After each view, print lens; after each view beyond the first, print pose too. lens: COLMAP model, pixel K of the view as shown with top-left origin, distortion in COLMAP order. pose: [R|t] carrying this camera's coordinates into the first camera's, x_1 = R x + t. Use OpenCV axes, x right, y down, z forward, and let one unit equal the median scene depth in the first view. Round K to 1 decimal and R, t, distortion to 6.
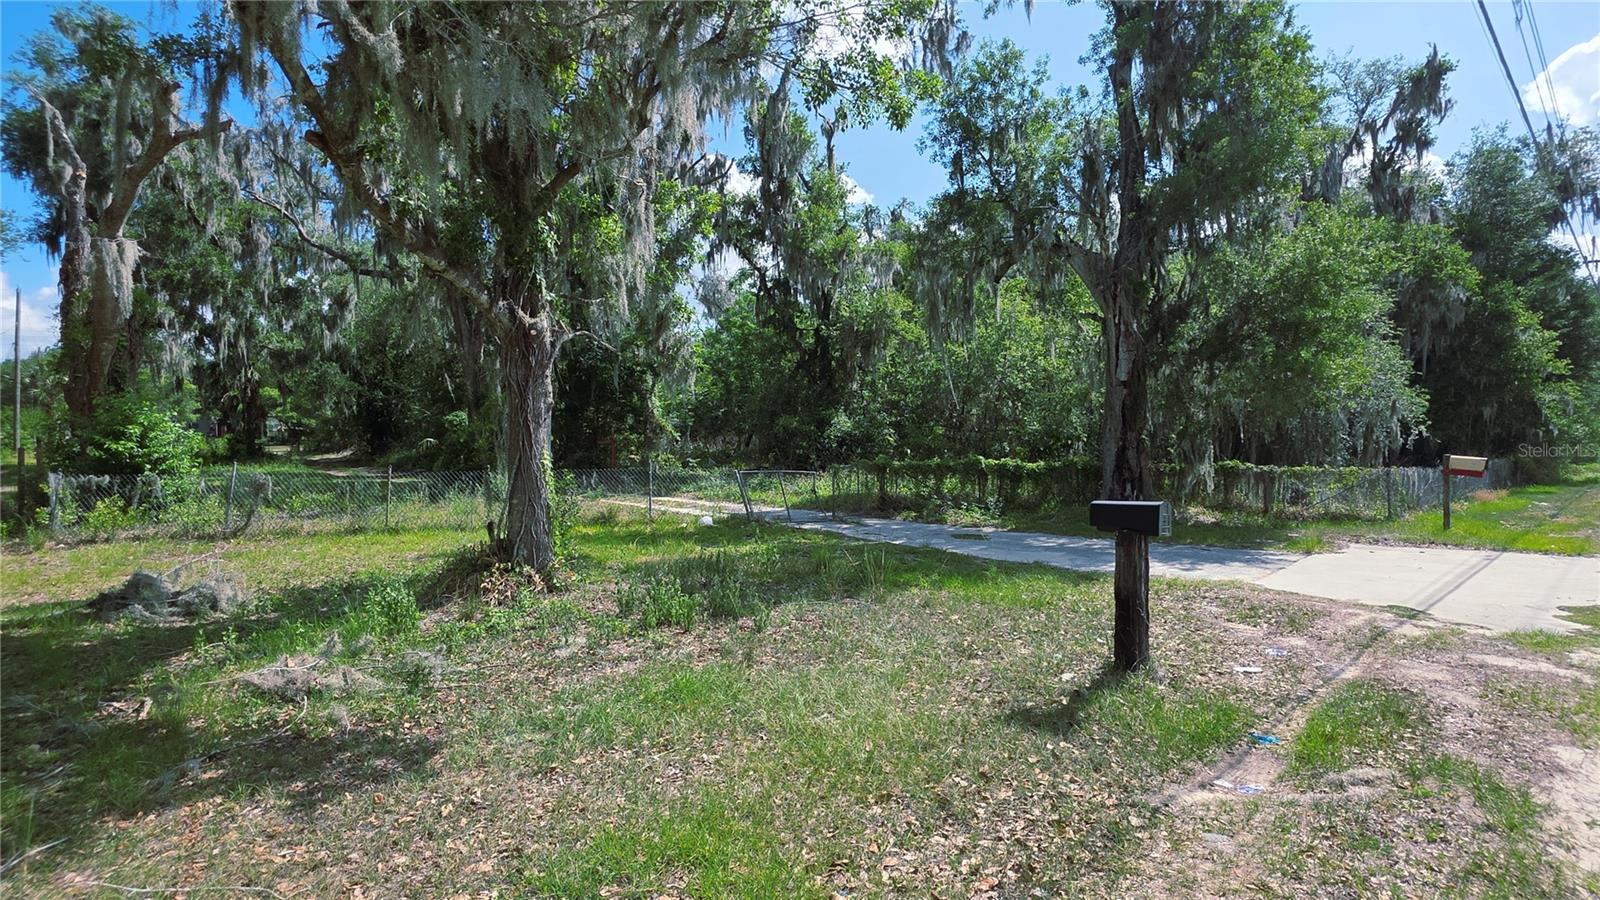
lens RADIAL K [[765.2, 0, 802.9], [0, 765.2, 445.6], [0, 0, 1]] dist [0.001310, 0.000123]
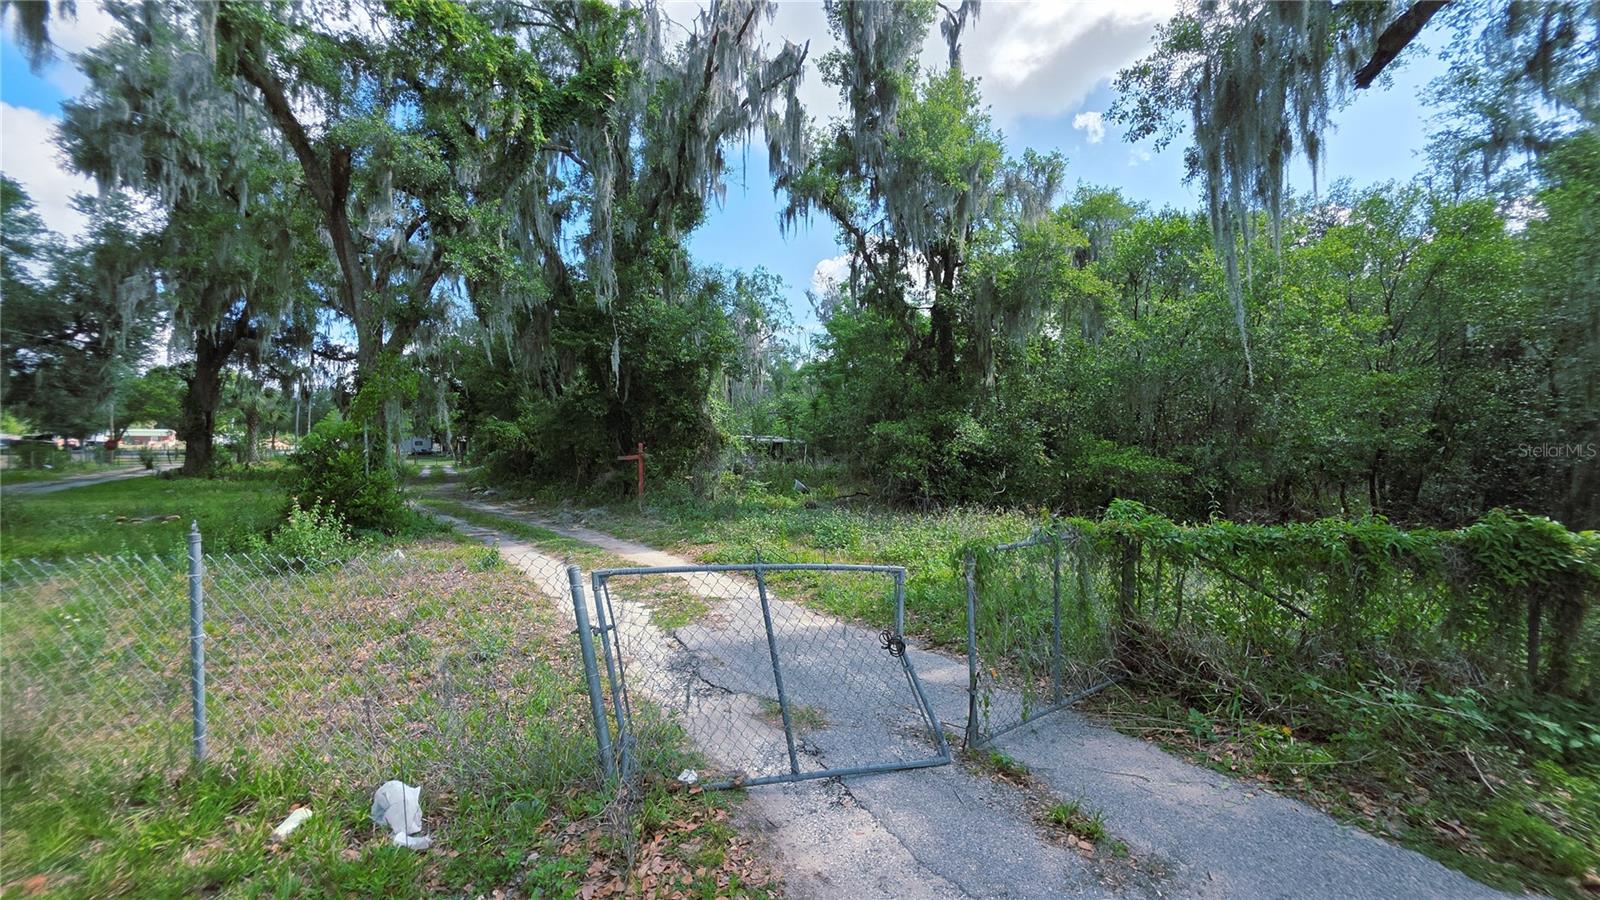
lens RADIAL K [[627.0, 0, 796.3], [0, 627.0, 446.1], [0, 0, 1]] dist [0.003492, -0.000340]
pose [[0.977600, 0.005351, -0.210402, 0.017471], [-0.012129, 0.999448, -0.030936, 0.000988], [0.210121, 0.032795, 0.977125, 0.430610]]
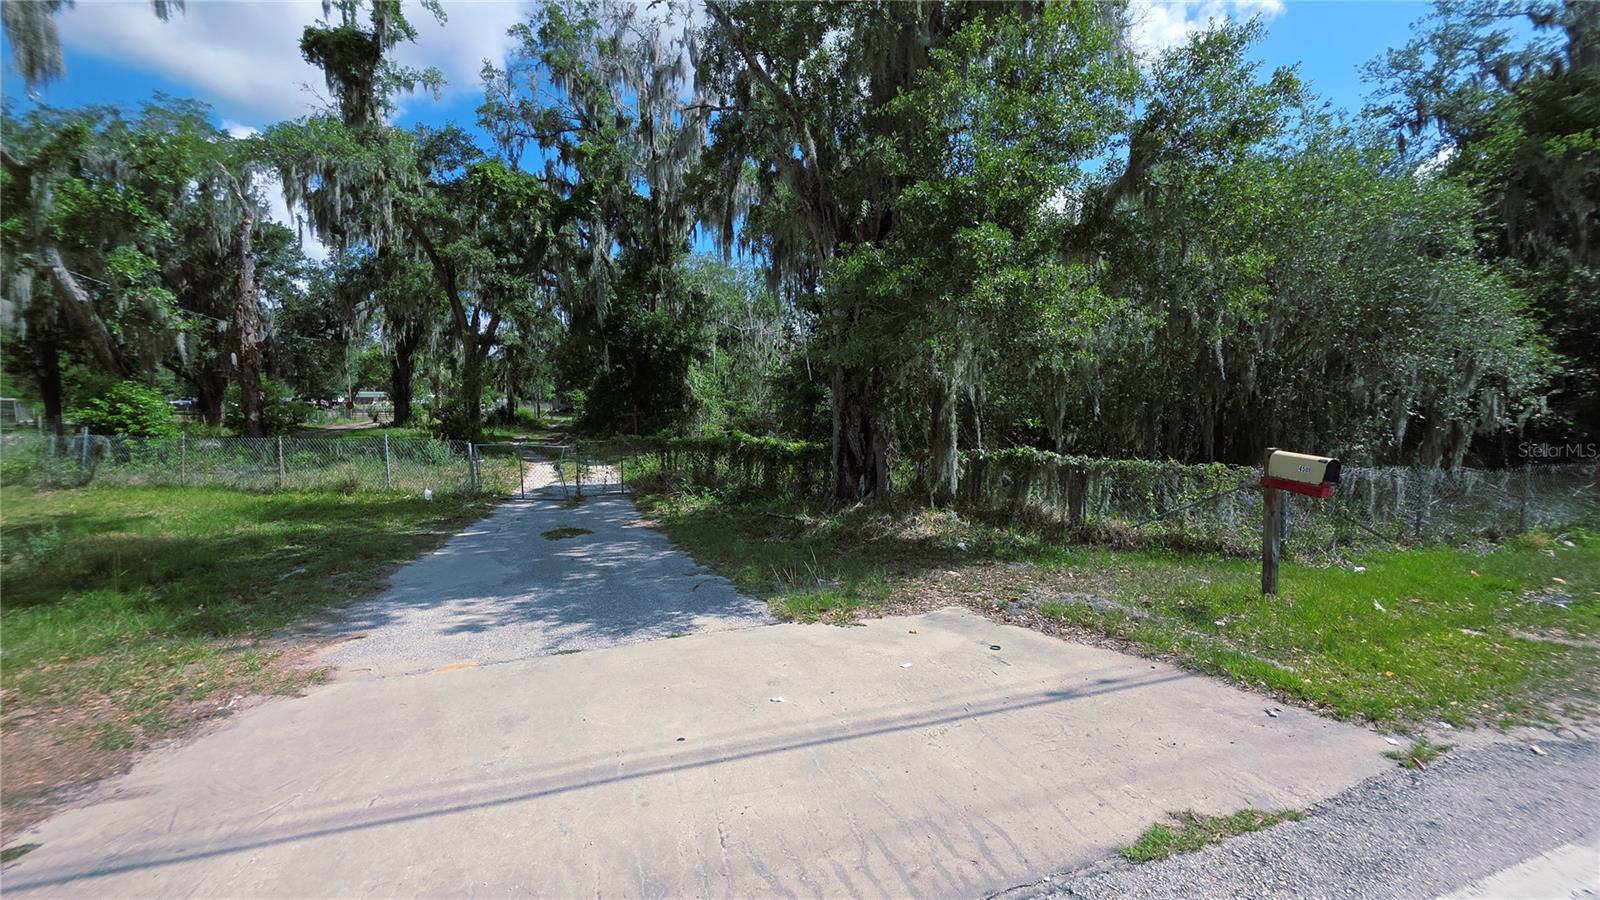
lens RADIAL K [[627.0, 0, 804.1], [0, 627.0, 442.4], [0, 0, 1]] dist [0.003492, -0.000340]
pose [[0.916984, 0.025465, -0.398111, 0.334727], [-0.011008, 0.999196, 0.038558, -0.002102], [0.398773, -0.030975, 0.916526, 0.230149]]
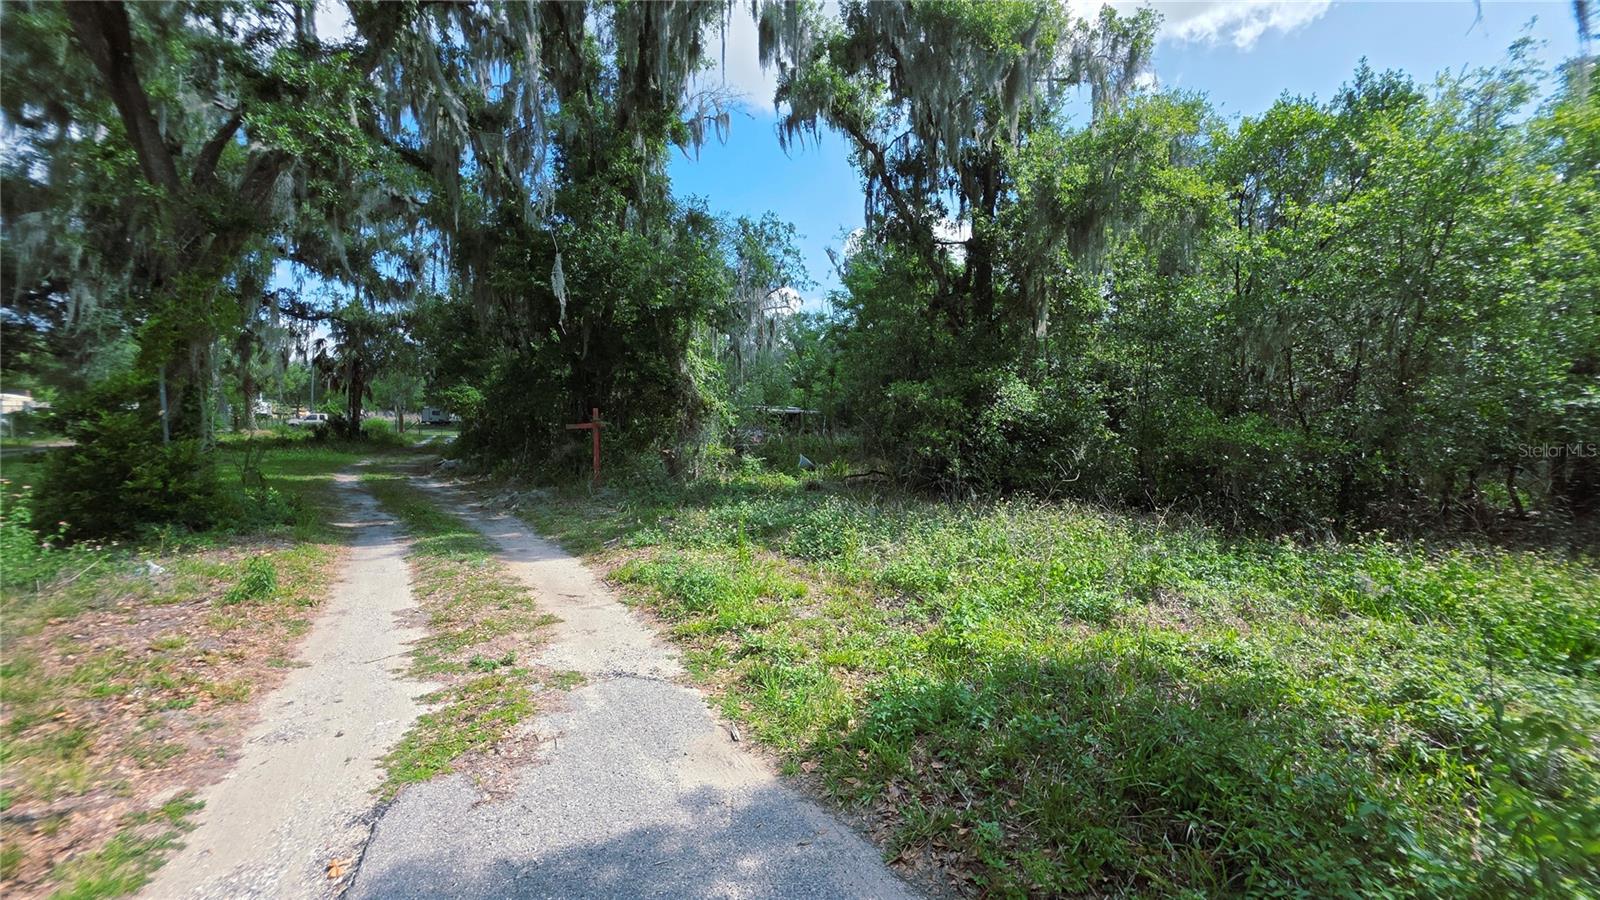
lens RADIAL K [[627.0, 0, 795.3], [0, 627.0, 446.9], [0, 0, 1]] dist [0.003492, -0.000340]
pose [[0.967149, 0.021930, -0.253263, 0.015135], [-0.018890, 0.999717, 0.014430, 0.001091], [0.253508, -0.009172, 0.967290, 0.551083]]
